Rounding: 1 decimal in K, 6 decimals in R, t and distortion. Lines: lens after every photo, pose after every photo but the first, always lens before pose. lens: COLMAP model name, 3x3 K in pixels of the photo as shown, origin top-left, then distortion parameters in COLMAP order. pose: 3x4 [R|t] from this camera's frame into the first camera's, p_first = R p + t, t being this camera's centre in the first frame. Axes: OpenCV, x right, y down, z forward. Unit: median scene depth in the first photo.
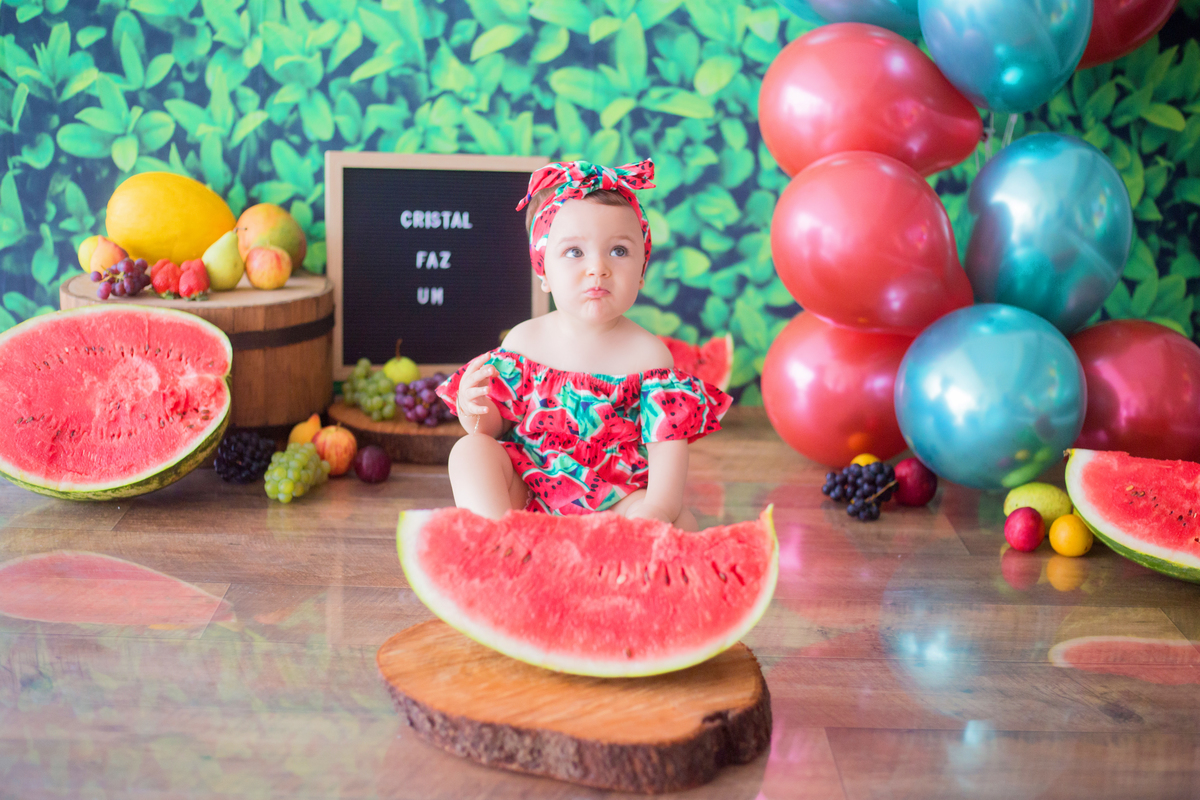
lens RADIAL K [[1825.4, 0, 600.0], [0, 1825.4, 400.0], [0, 0, 1]] dist [-0.139126, -0.026181]
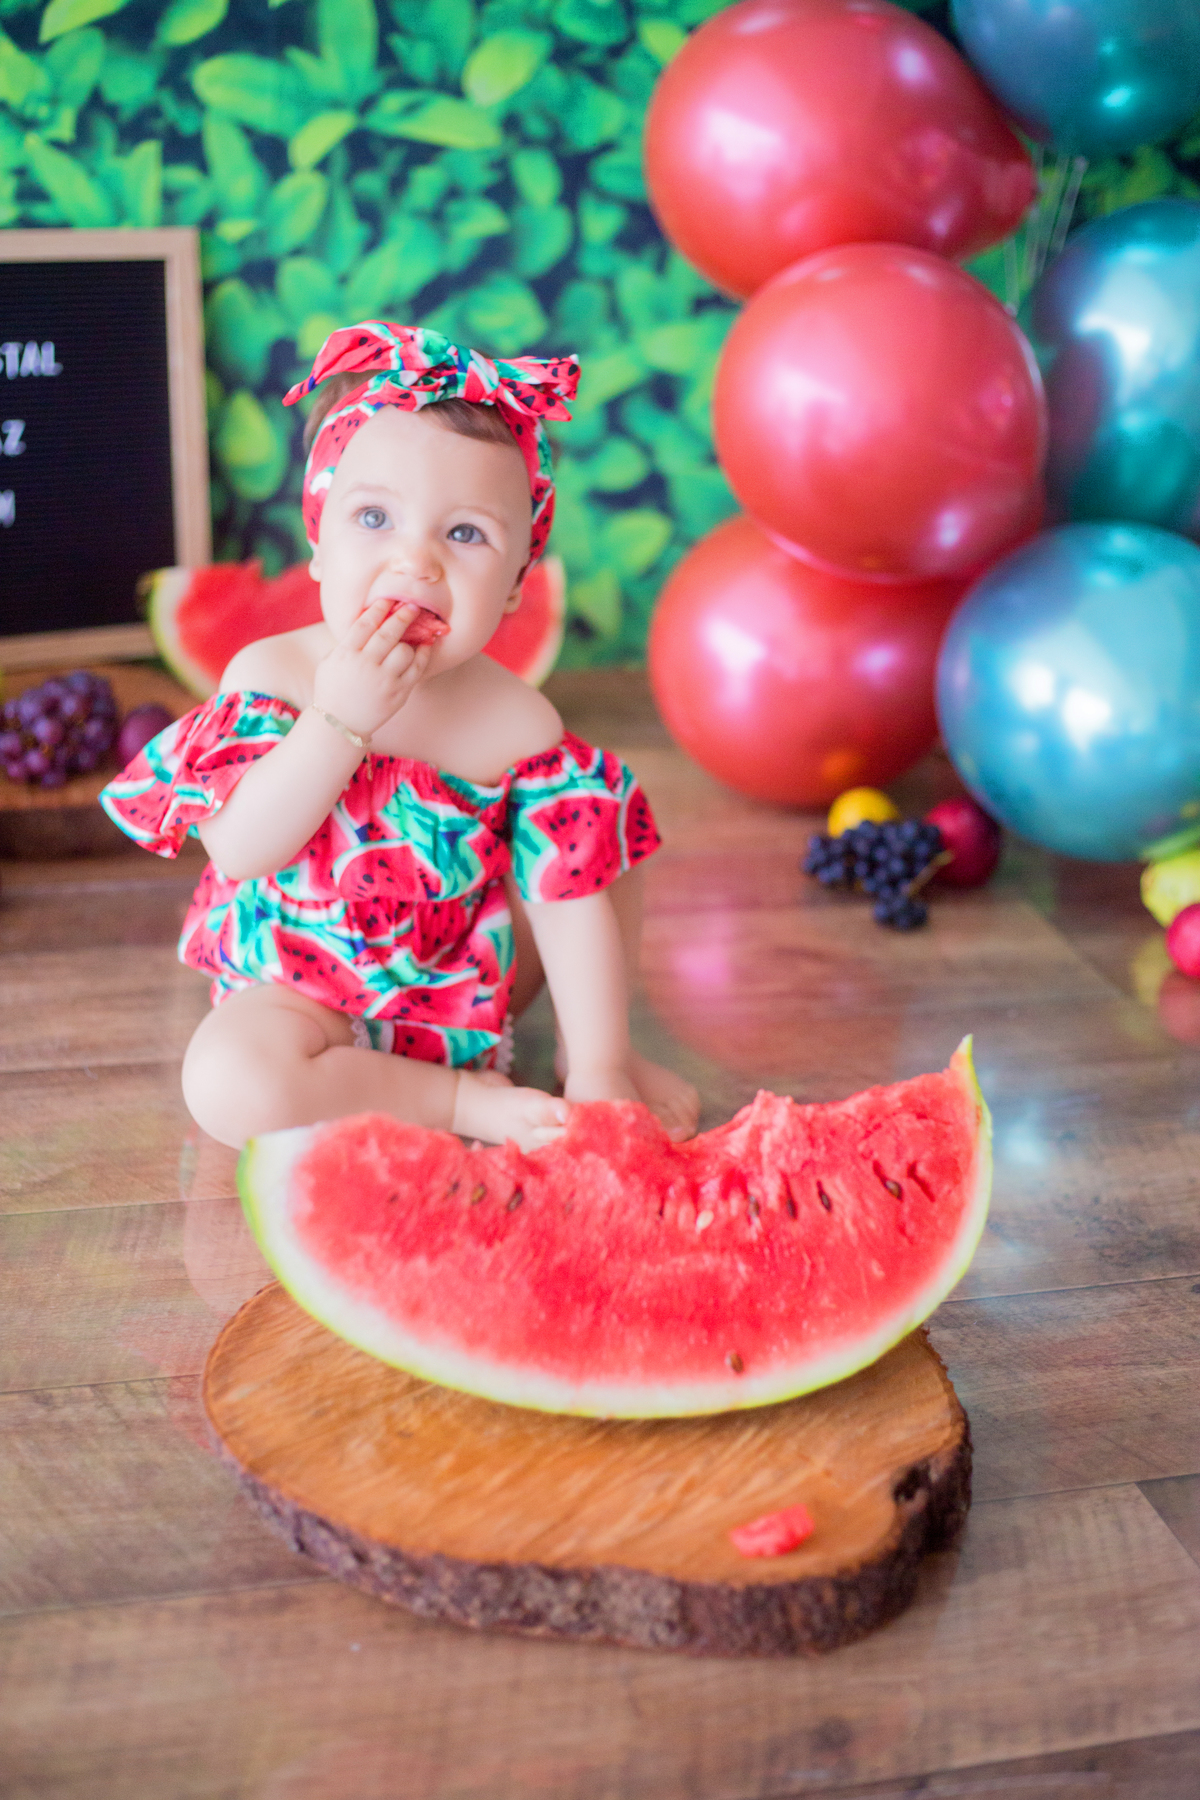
lens RADIAL K [[2738.1, 0, 643.8], [0, 2738.1, 904.1], [0, 0, 1]] dist [-0.139126, -0.026181]
pose [[0.962492, -0.077528, 0.259998, -0.145256], [0.032216, 0.984181, 0.174212, -0.088114], [-0.269392, -0.159302, 0.949764, 0.235586]]
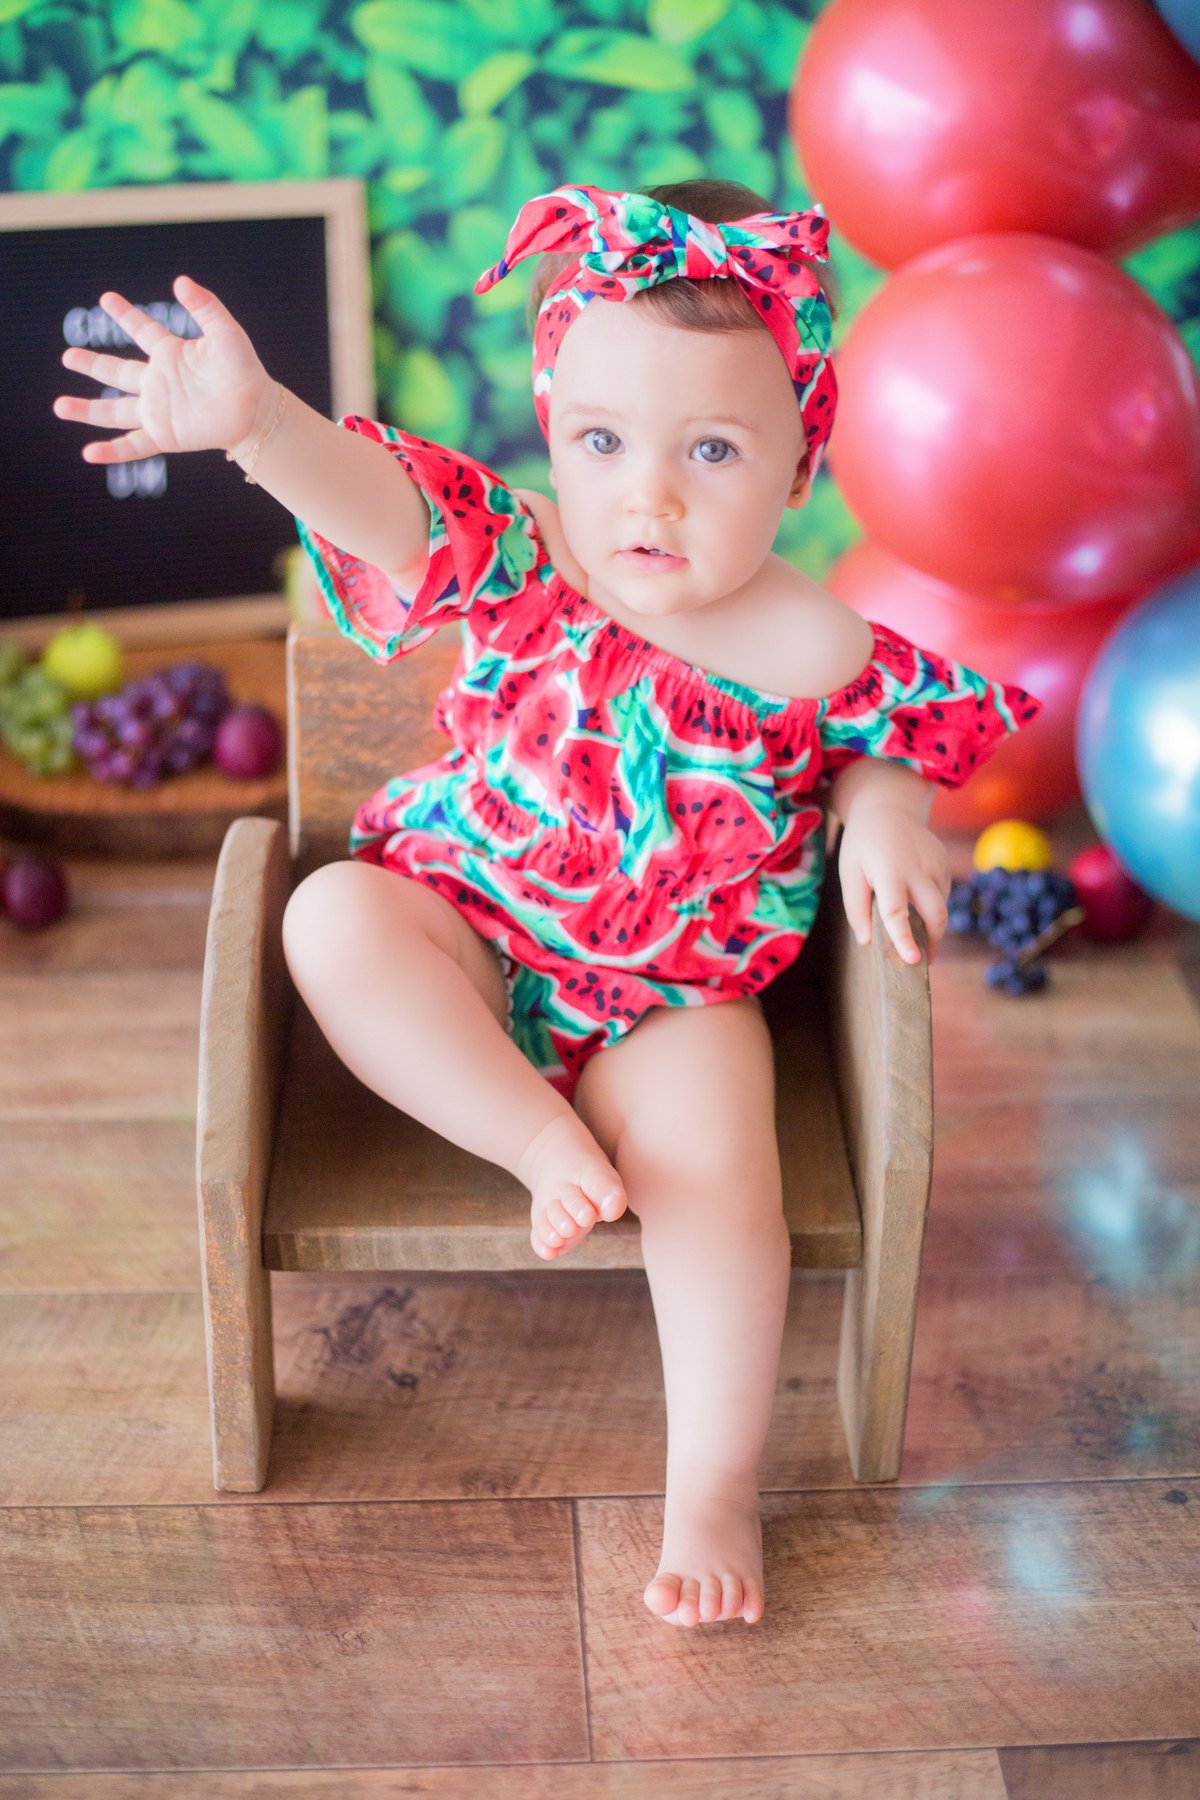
lens RADIAL K [[2760.5, 0, 595.0], [0, 2760.5, 923.8], [0, 0, 1]] dist [-0.139850, 0.006539]
pose [[0.998778, -0.037339, 0.032370, 0.004865], [0.028154, 0.968291, 0.248234, -0.143972], [-0.040612, -0.247020, 0.968159, 0.275962]]
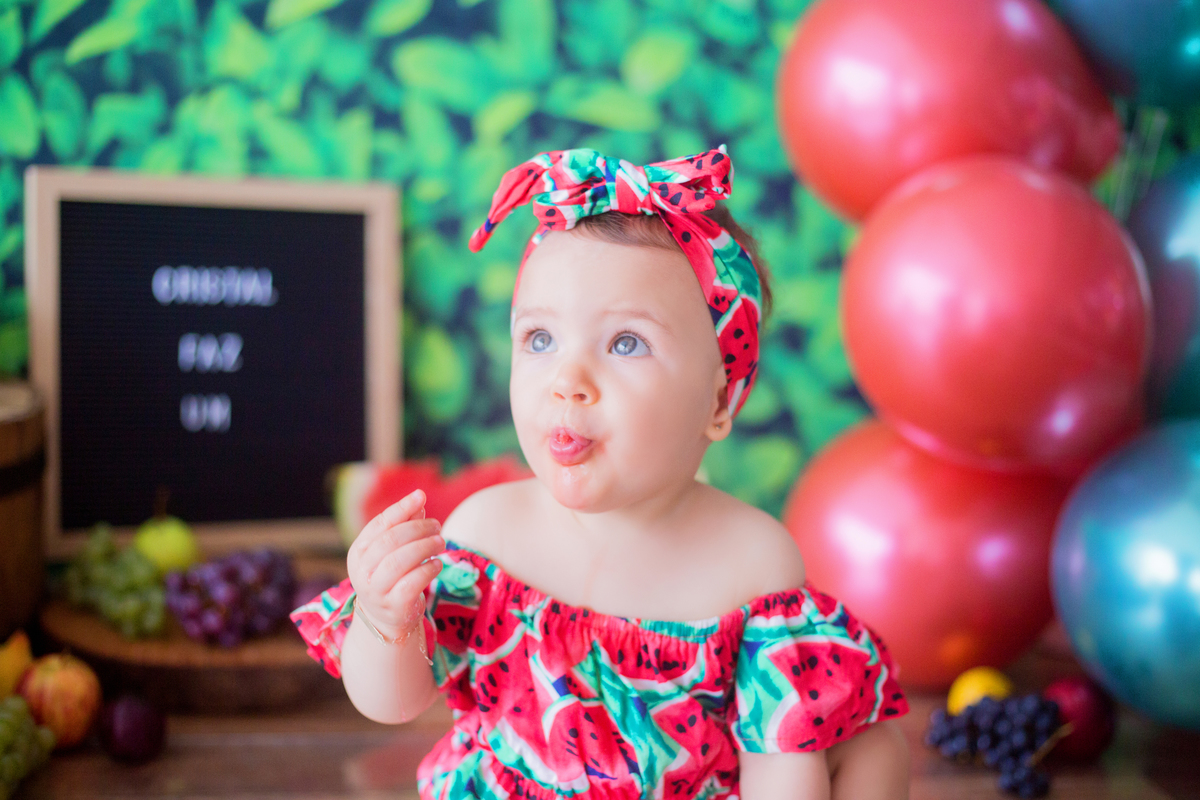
lens RADIAL K [[1825.4, 0, 600.0], [0, 1825.4, 400.0], [0, 0, 1]] dist [-0.139126, -0.026181]
pose [[0.982553, -0.010604, 0.185682, -0.090212], [0.021061, 0.998295, -0.054433, -0.030986], [-0.184789, 0.057394, 0.981101, 0.463287]]
